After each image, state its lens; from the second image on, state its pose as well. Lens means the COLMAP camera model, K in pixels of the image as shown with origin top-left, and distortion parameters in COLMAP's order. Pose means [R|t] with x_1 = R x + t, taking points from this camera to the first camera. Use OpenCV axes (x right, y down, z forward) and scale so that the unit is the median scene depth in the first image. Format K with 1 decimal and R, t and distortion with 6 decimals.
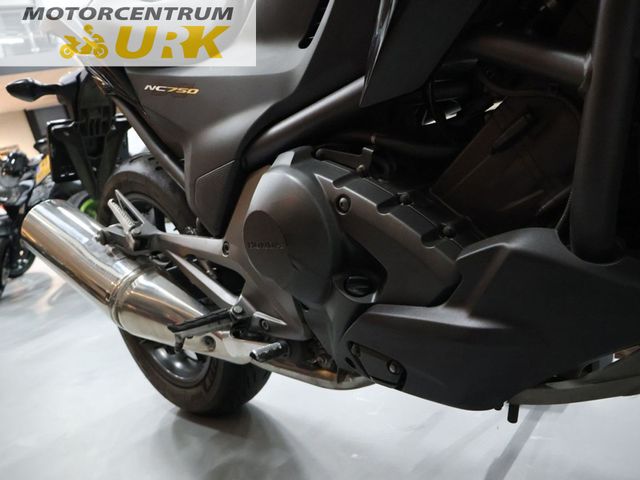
lens RADIAL K [[561.1, 0, 319.9], [0, 561.1, 239.9], [0, 0, 1]] dist [-0.005159, 0.003029]
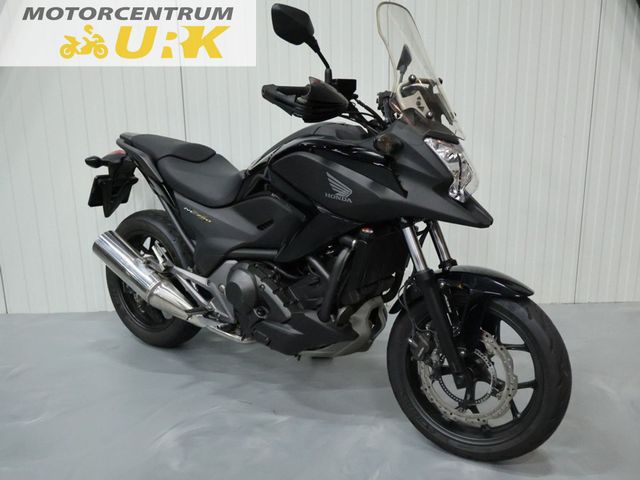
lens RADIAL K [[573.9, 0, 320.1], [0, 573.9, 240.2], [0, 0, 1]] dist [0.009648, -0.022887]
pose [[0.948595, 0.190892, 0.252444, -0.383180], [-0.208270, 0.977092, 0.043752, -0.394589], [-0.238309, -0.094079, 0.966622, -1.620293]]
